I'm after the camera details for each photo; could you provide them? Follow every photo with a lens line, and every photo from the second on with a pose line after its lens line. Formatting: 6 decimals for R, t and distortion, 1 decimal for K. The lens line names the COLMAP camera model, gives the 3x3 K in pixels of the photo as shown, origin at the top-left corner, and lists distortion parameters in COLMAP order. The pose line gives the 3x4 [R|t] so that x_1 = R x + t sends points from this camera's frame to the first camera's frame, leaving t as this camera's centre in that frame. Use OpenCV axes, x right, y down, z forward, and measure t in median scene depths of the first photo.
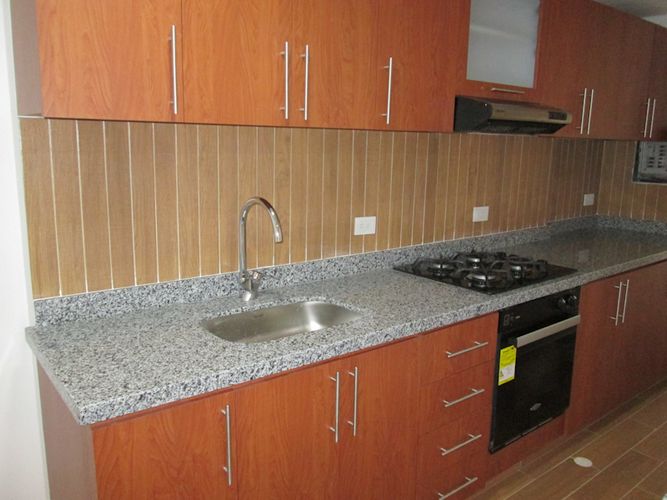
lens RADIAL K [[555.7, 0, 333.5], [0, 555.7, 250.0], [0, 0, 1]] dist [-0.038105, 0.002652]
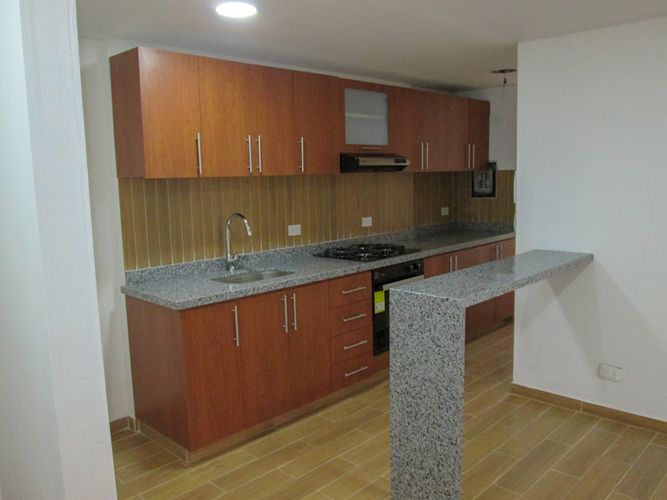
lens RADIAL K [[555.7, 0, 333.5], [0, 555.7, 250.0], [0, 0, 1]] dist [-0.038105, 0.002652]
pose [[0.990532, -0.060514, 0.123226, -0.042054], [0.067724, 0.996177, -0.055187, 0.131812], [-0.119415, 0.063010, 0.990843, -0.768005]]
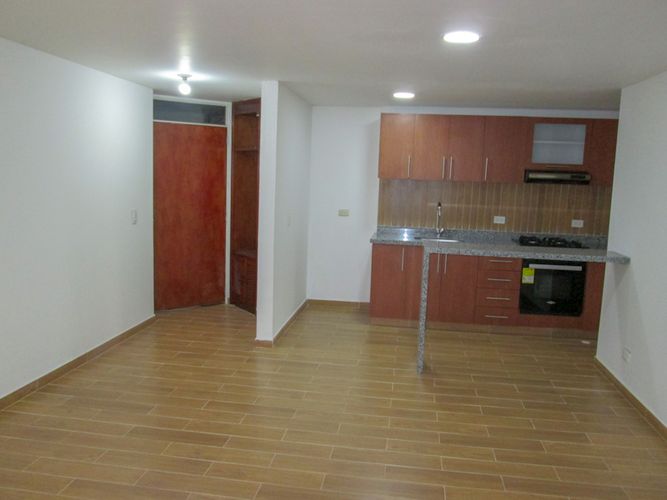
lens RADIAL K [[555.7, 0, 333.5], [0, 555.7, 250.0], [0, 0, 1]] dist [-0.038105, 0.002652]
pose [[0.686420, 0.102025, -0.720012, 1.507580], [-0.159593, 0.987107, -0.012275, 0.266396], [0.709477, 0.123335, 0.693853, -1.374088]]
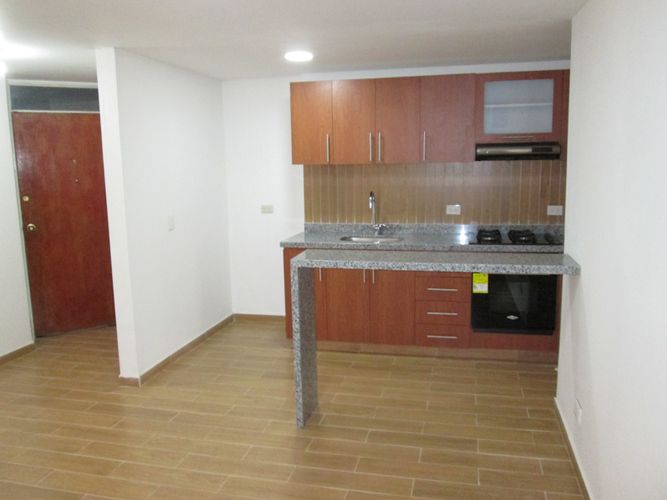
lens RADIAL K [[555.7, 0, 333.5], [0, 555.7, 250.0], [0, 0, 1]] dist [-0.038105, 0.002652]
pose [[0.614991, 0.094930, -0.782799, 1.495548], [-0.120562, 0.992375, 0.025628, 0.107911], [0.779263, 0.078614, 0.621746, -0.587059]]
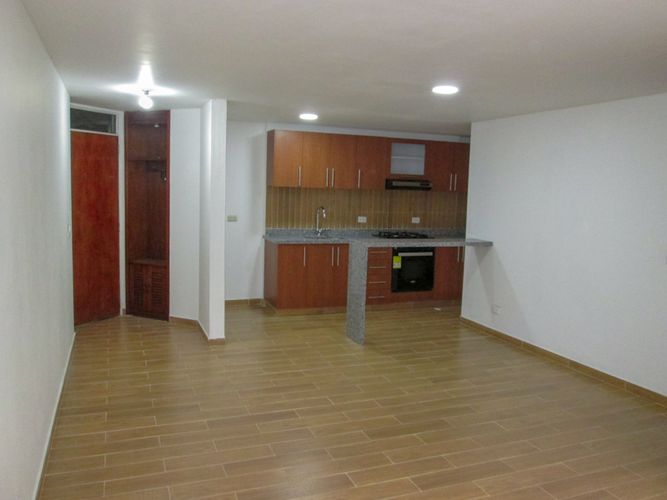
lens RADIAL K [[555.7, 0, 333.5], [0, 555.7, 250.0], [0, 0, 1]] dist [-0.038105, 0.002652]
pose [[0.955610, 0.043911, -0.291345, 0.900746], [-0.069077, 0.994662, -0.076656, 0.411457], [0.286423, 0.093379, 0.953542, -2.172509]]
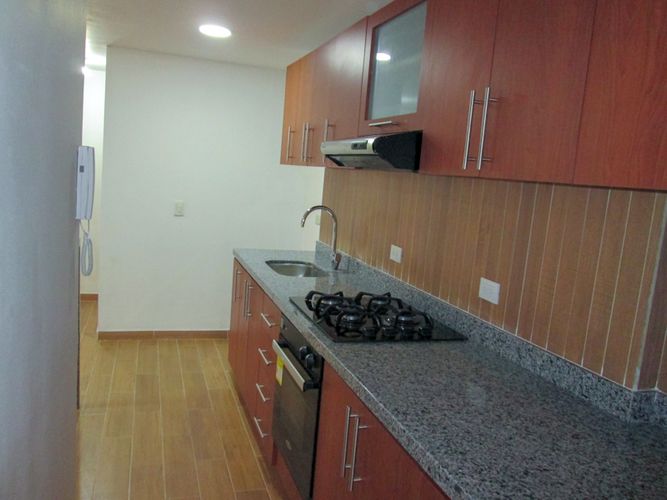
lens RADIAL K [[555.7, 0, 333.5], [0, 555.7, 250.0], [0, 0, 1]] dist [-0.038105, 0.002652]
pose [[-0.337300, 0.083836, -0.937657, 1.339321], [-0.268646, 0.946038, 0.181224, -0.255352], [0.902252, 0.313024, -0.296577, 1.375428]]
